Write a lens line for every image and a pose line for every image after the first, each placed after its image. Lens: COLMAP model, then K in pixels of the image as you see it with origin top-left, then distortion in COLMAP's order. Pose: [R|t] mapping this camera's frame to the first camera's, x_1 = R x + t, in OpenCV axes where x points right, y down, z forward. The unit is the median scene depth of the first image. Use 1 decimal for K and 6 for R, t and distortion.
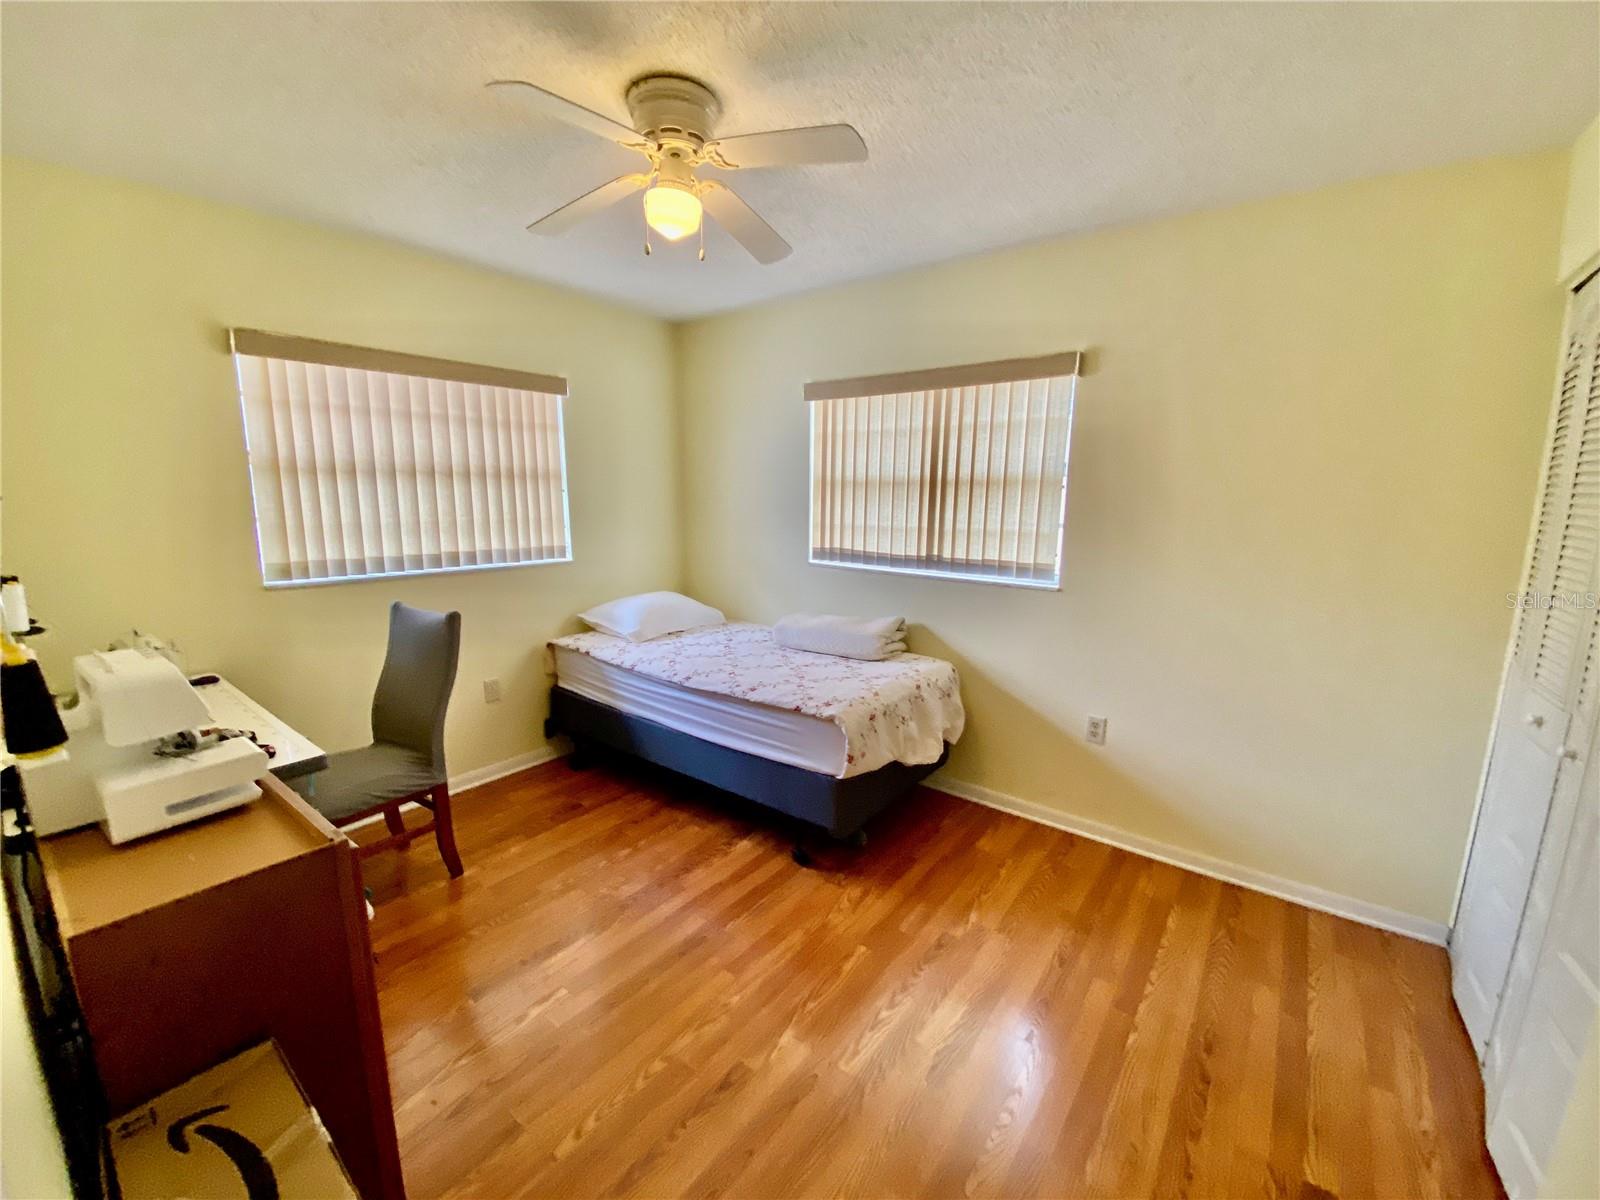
lens RADIAL K [[643.2, 0, 792.3], [0, 643.2, 592.9], [0, 0, 1]] dist [0.010670, -0.015123]
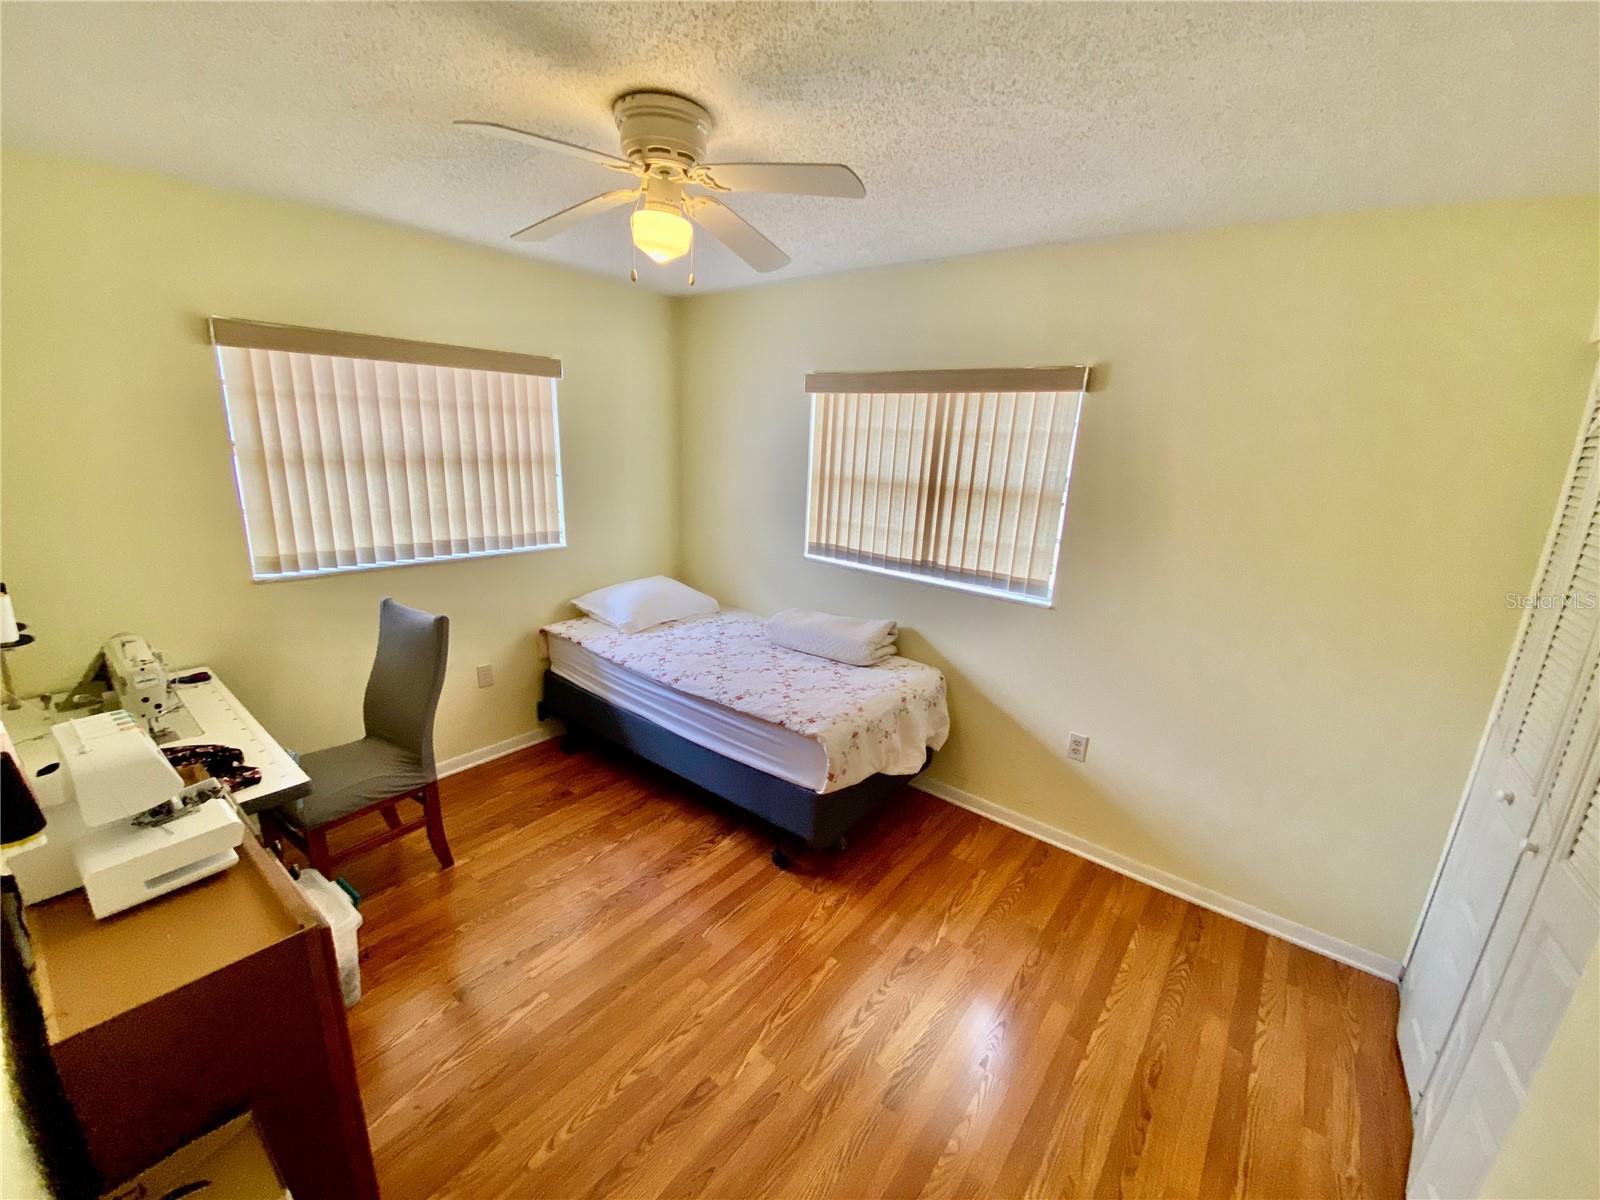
lens RADIAL K [[643.2, 0, 792.7], [0, 643.2, 592.4], [0, 0, 1]] dist [0.010670, -0.015123]
pose [[0.999237, 0.038554, -0.006176, 0.024738], [-0.037904, 0.995778, 0.083601, -0.111942], [0.009374, -0.083303, 0.996480, 0.009885]]
